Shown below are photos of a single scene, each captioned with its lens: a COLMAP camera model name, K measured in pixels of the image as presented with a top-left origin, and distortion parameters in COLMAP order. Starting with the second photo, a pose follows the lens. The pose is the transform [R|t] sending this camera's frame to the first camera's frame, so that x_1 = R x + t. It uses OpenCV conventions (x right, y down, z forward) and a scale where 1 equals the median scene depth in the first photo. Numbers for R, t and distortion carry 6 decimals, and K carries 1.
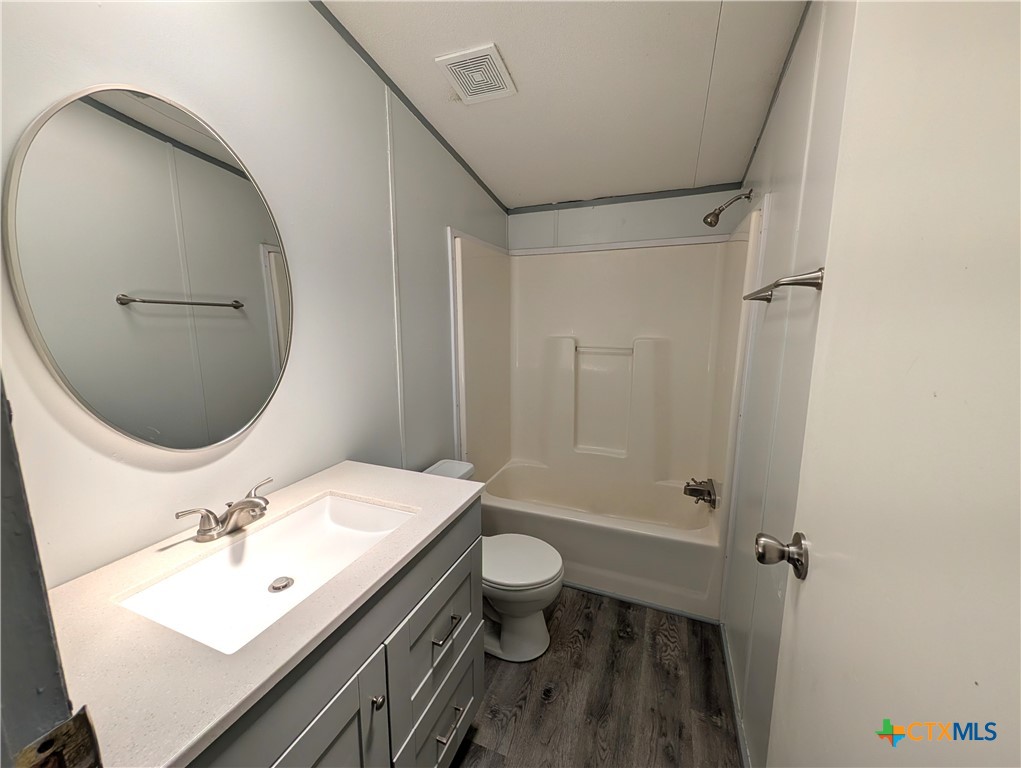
lens RADIAL K [[392.8, 0, 513.1], [0, 392.8, 383.6], [0, 0, 1]] dist [0.003504, -0.000525]
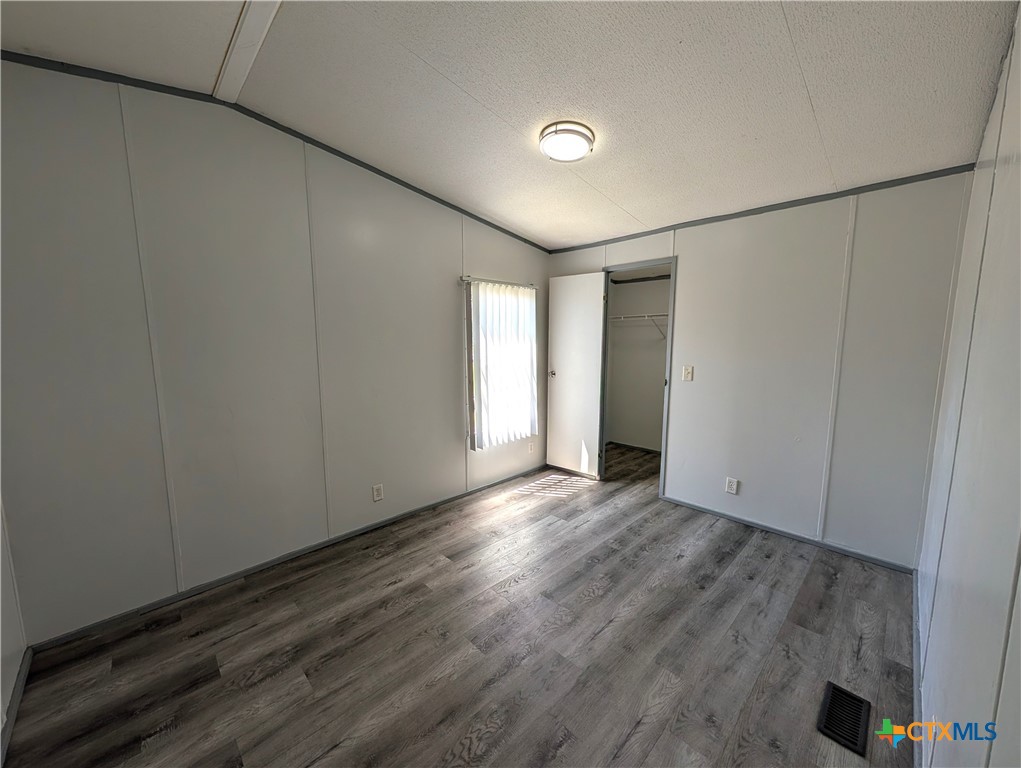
lens RADIAL K [[392.8, 0, 504.4], [0, 392.8, 388.0], [0, 0, 1]] dist [0.003504, -0.000525]
pose [[-0.916706, -0.046371, 0.396862, 0.063197], [0.064367, 0.963132, 0.261216, -0.234341], [-0.394344, 0.265003, -0.879924, 1.565805]]
